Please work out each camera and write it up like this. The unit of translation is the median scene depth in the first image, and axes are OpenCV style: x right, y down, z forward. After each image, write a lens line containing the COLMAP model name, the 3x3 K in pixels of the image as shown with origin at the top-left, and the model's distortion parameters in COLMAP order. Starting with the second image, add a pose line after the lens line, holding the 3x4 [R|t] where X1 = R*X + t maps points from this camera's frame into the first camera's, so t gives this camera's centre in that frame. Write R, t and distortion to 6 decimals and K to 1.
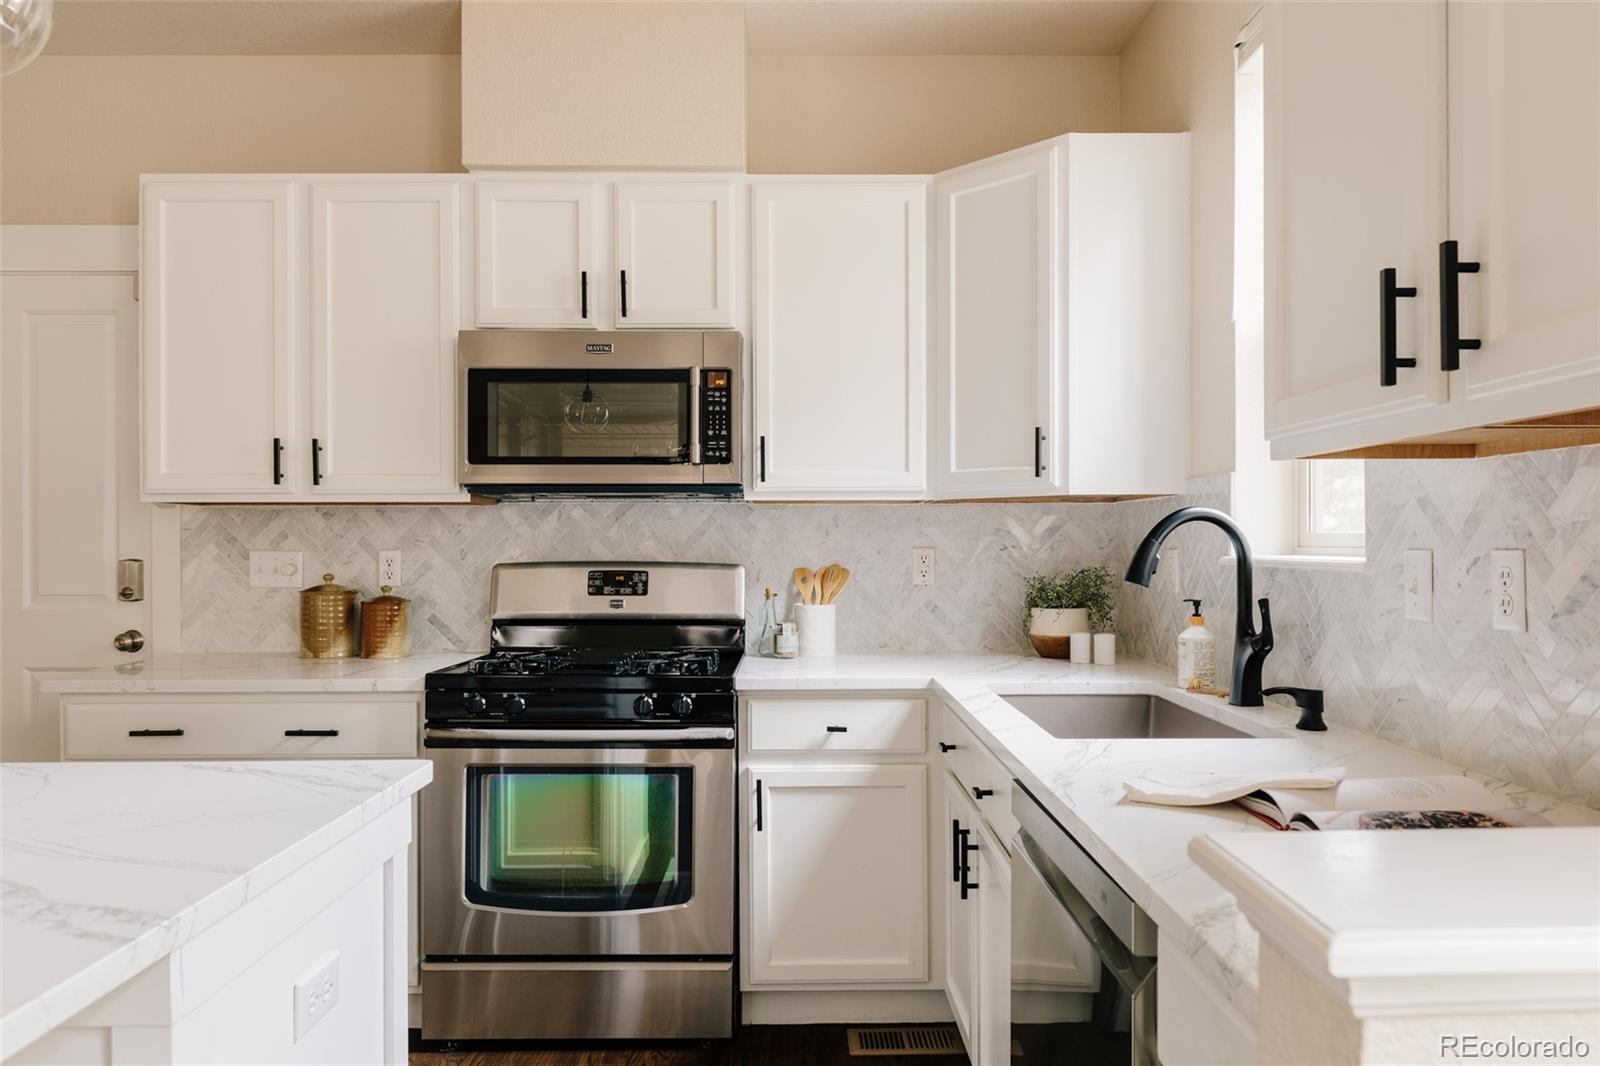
lens RADIAL K [[1067.4, 0, 802.5], [0, 1067.4, 537.0], [0, 0, 1]] dist [0.004199, -0.001706]
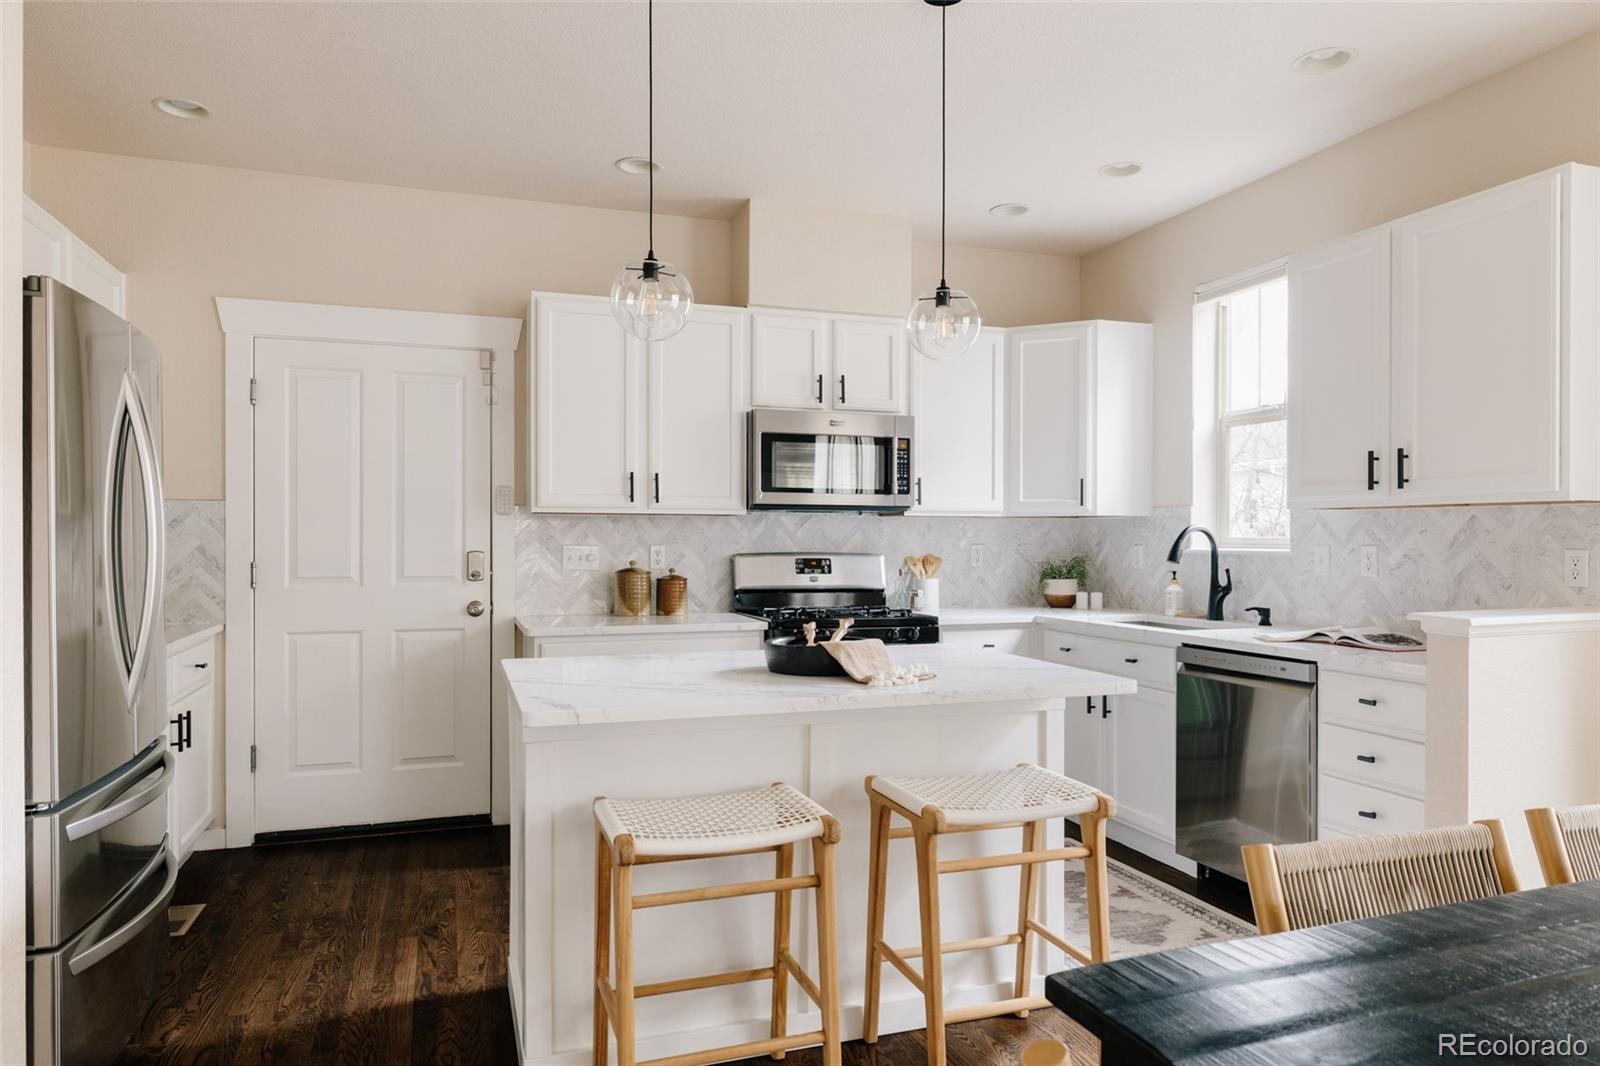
lens RADIAL K [[1016.3, 0, 799.2], [0, 1016.3, 537.3], [0, 0, 1]] dist [0.004865, 0.000396]
pose [[0.949069, 0.004376, 0.315039, -0.714664], [-0.005396, 0.999983, 0.002364, -0.003368], [-0.315023, -0.003944, 0.949076, -0.456821]]
